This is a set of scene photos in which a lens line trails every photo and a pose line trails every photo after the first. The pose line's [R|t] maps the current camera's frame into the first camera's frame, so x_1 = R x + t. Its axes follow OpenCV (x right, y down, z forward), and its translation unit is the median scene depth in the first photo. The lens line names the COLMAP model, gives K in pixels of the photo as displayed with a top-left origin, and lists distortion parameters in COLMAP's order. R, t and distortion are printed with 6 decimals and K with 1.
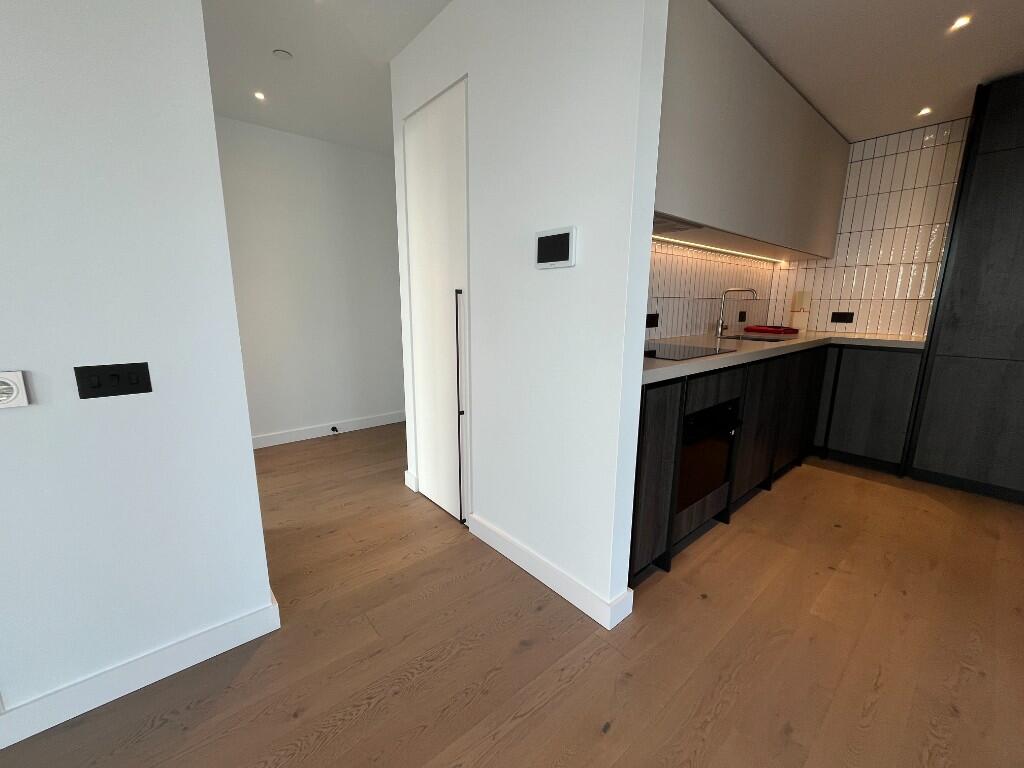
lens RADIAL K [[413.0, 0, 509.5], [0, 413.0, 384.0], [0, 0, 1]] dist [-0.000360, -0.000539]
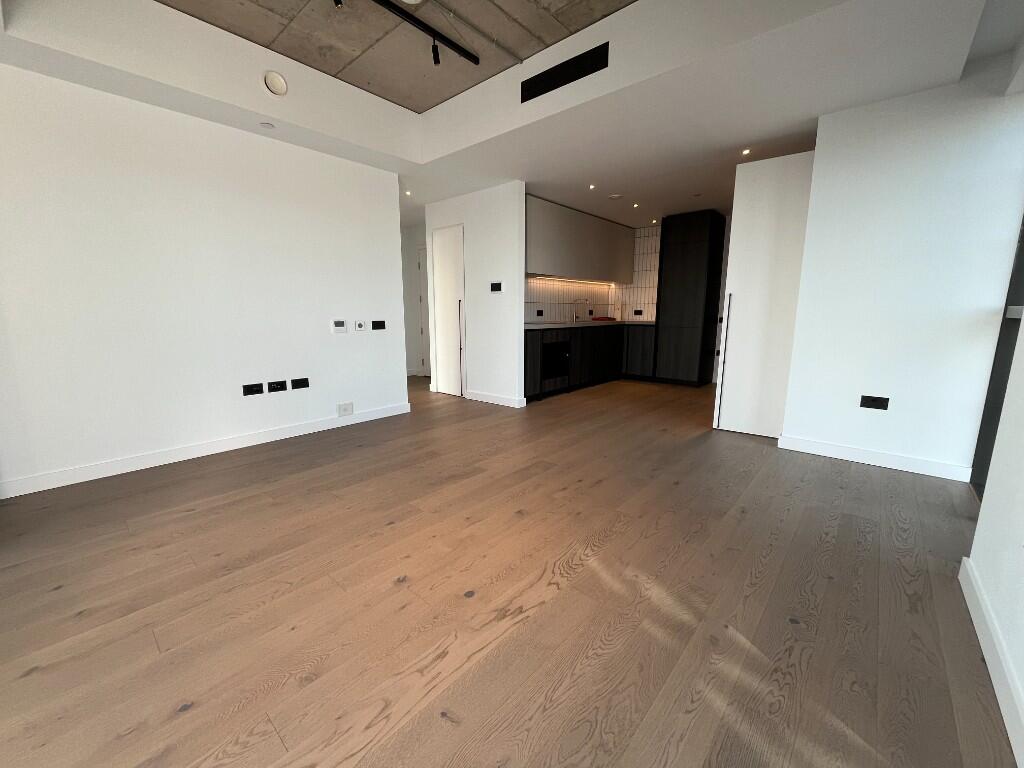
lens RADIAL K [[413.0, 0, 509.5], [0, 413.0, 384.0], [0, 0, 1]] dist [-0.000360, -0.000539]
pose [[0.989988, -0.030881, 0.137729, -0.136771], [0.033311, 0.999327, -0.015375, 0.254702], [-0.137161, 0.019809, 0.990351, -1.168171]]
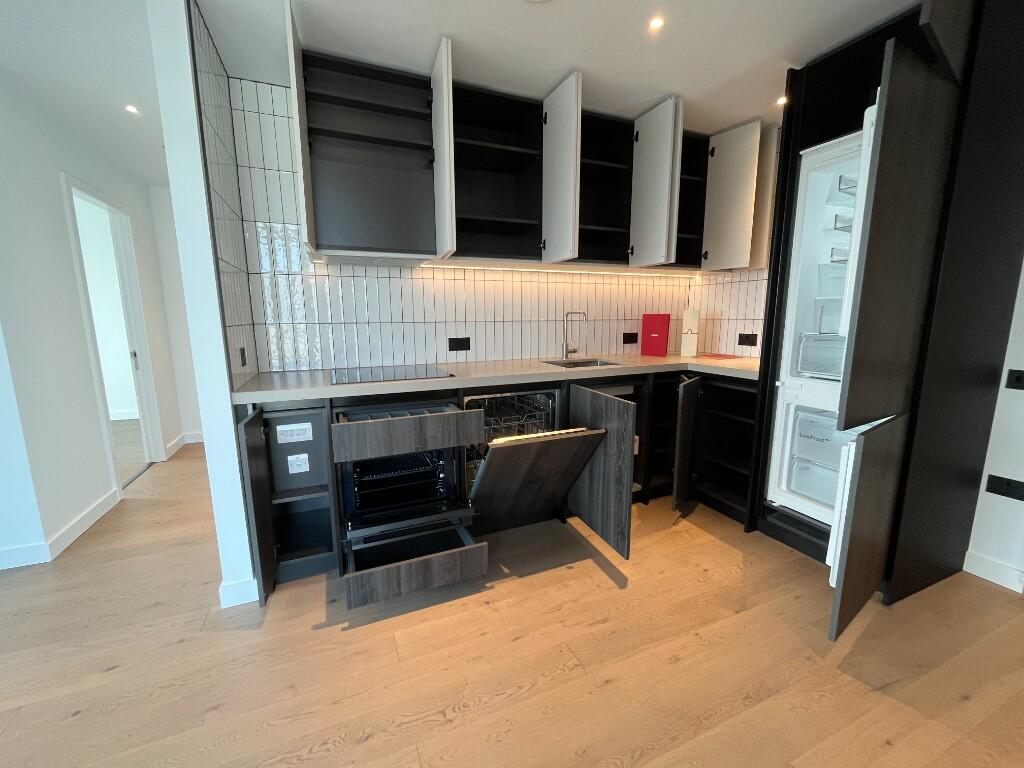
lens RADIAL K [[413.0, 0, 509.5], [0, 413.0, 384.0], [0, 0, 1]] dist [-0.000360, -0.000539]
pose [[0.955610, 0.036696, -0.292340, 0.754545], [-0.045405, 0.998702, -0.023060, -0.034290], [0.291115, 0.035310, 0.956036, 0.044167]]
